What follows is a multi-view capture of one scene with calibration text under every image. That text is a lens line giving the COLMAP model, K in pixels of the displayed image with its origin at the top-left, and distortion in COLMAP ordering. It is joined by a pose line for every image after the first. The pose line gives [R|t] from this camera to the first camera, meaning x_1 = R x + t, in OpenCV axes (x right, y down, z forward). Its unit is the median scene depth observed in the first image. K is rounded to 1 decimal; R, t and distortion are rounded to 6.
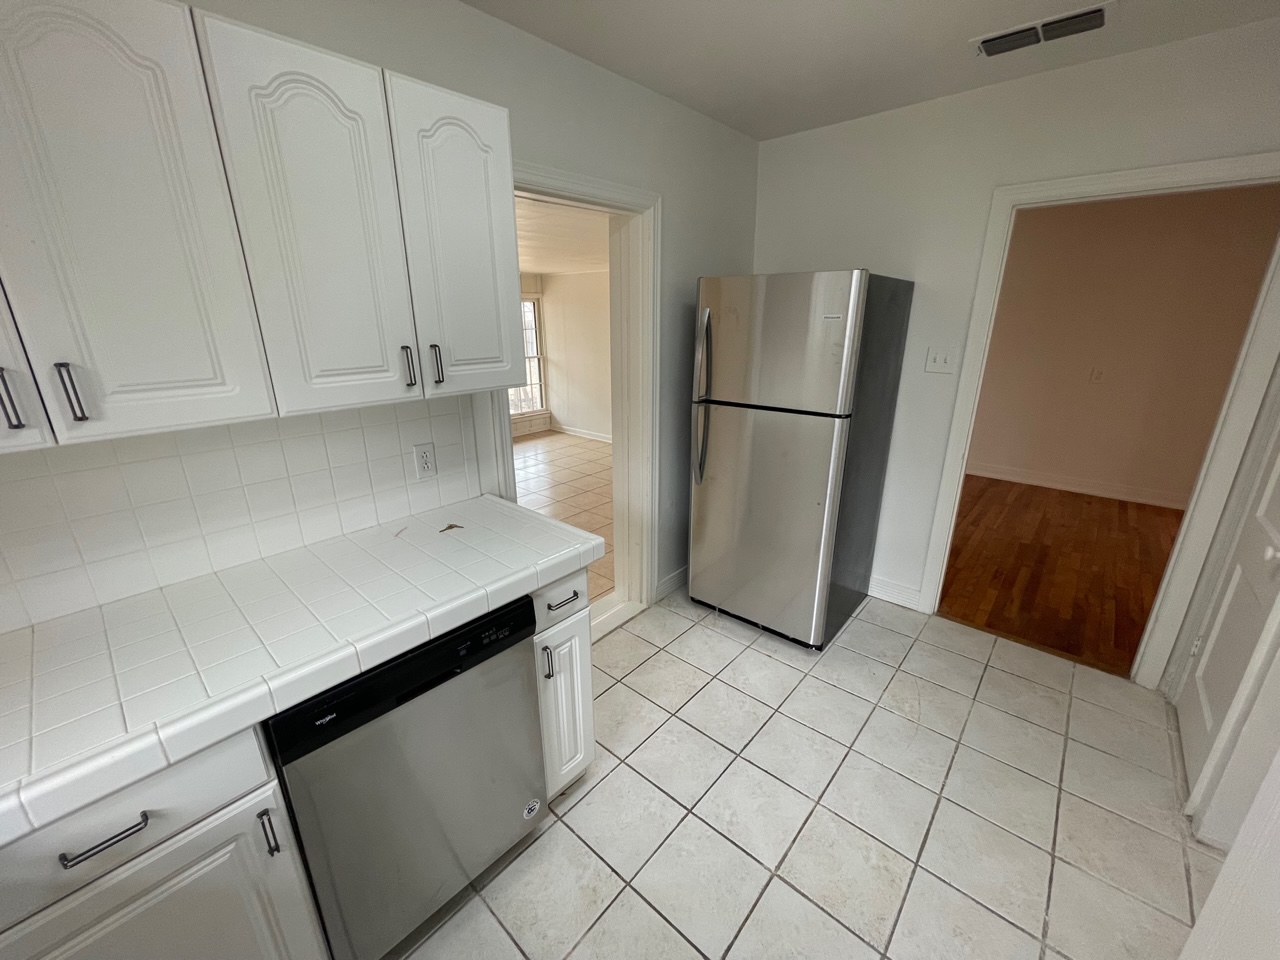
lens RADIAL K [[510.3, 0, 633.1], [0, 510.3, 480.2], [0, 0, 1]] dist [-0.001030, 0.000003]
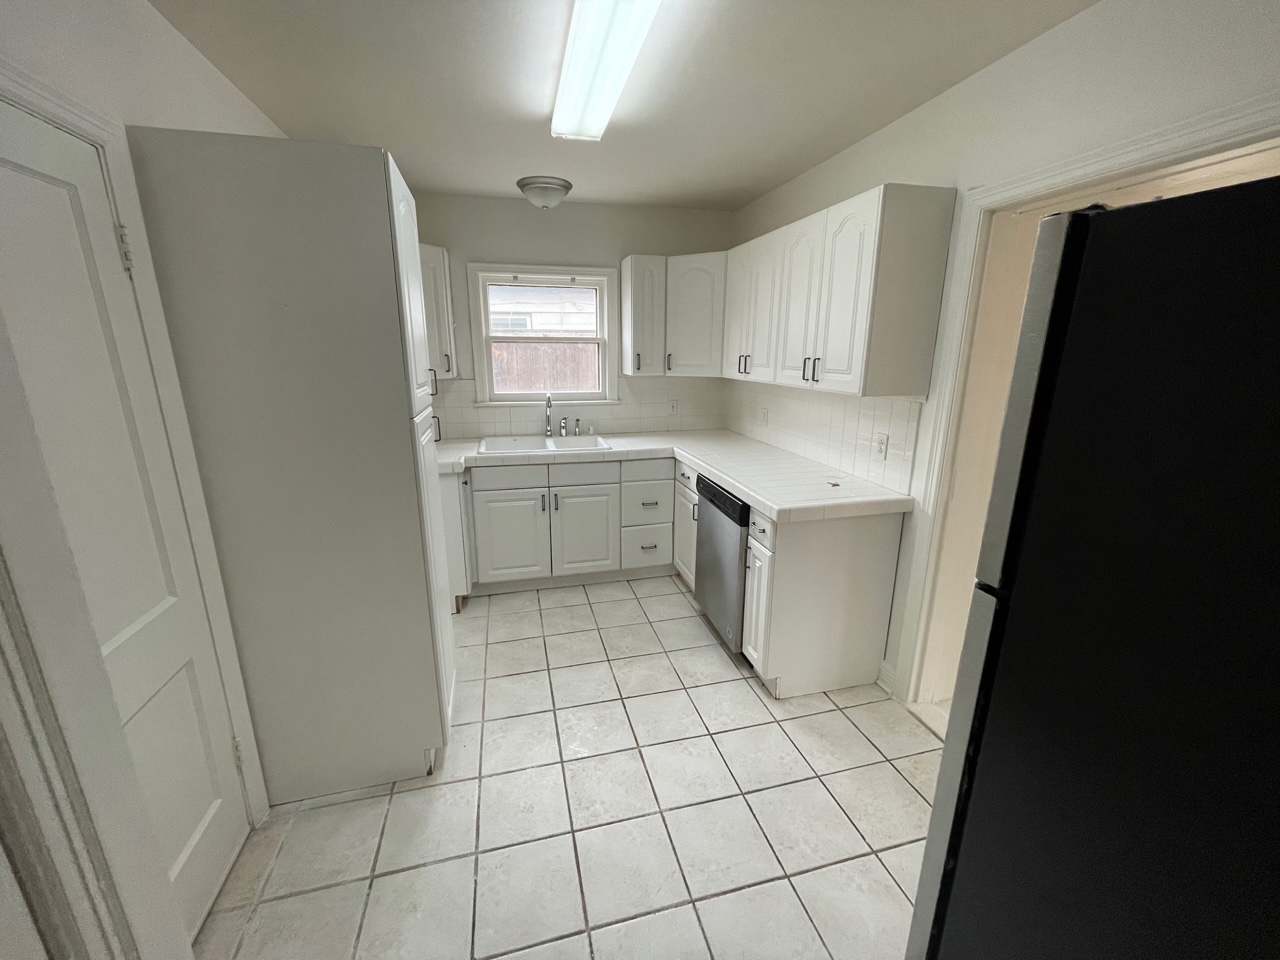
lens RADIAL K [[510.3, 0, 634.4], [0, 510.3, 474.9], [0, 0, 1]] dist [-0.001030, 0.000003]
pose [[-0.553211, 0.220945, -0.803207, 1.136220], [-0.250434, 0.875475, 0.413312, -0.395067], [0.794506, 0.429799, -0.428990, 1.182090]]
